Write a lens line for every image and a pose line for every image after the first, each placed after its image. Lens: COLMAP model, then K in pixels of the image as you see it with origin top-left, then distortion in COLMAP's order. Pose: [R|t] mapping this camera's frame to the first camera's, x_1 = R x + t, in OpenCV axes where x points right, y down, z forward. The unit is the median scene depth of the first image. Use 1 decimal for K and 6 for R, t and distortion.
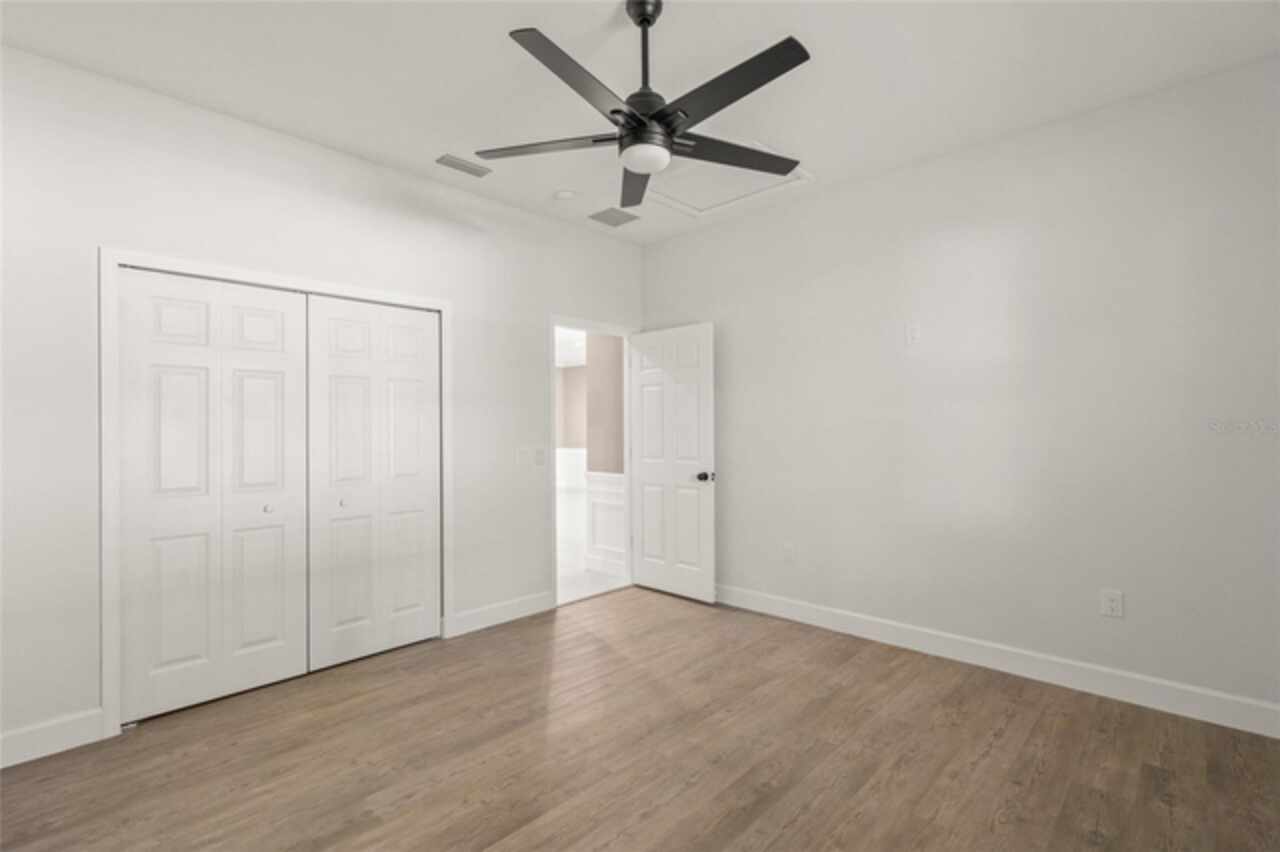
lens RADIAL K [[583.0, 0, 639.5], [0, 583.0, 426.3], [0, 0, 1]] dist [-0.002554, -0.000081]
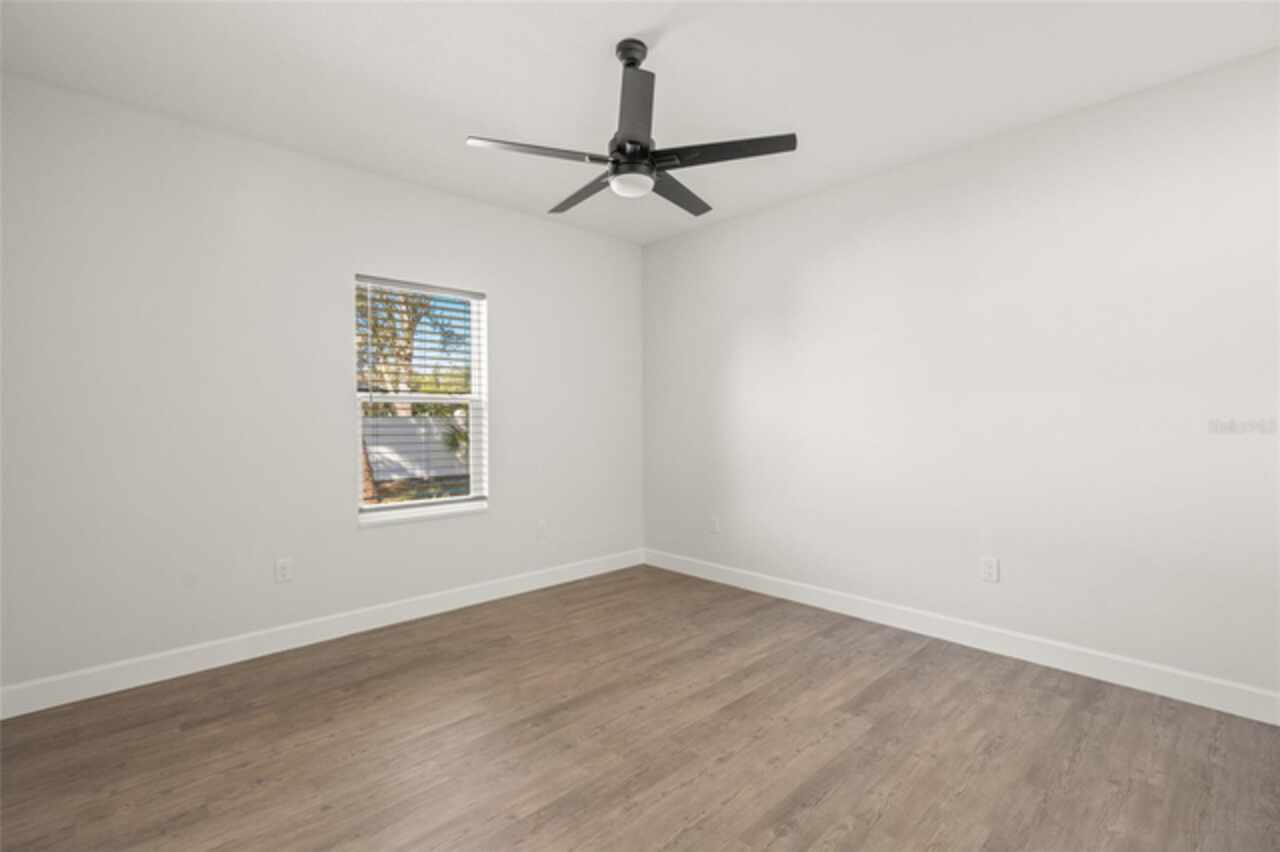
lens RADIAL K [[583.0, 0, 640.5], [0, 583.0, 423.5], [0, 0, 1]] dist [-0.002554, -0.000081]
pose [[-0.998561, 0.013061, 0.052016, -0.057481], [0.013213, 0.999909, 0.002575, 0.009225], [-0.051978, 0.003259, -0.998643, 2.061923]]
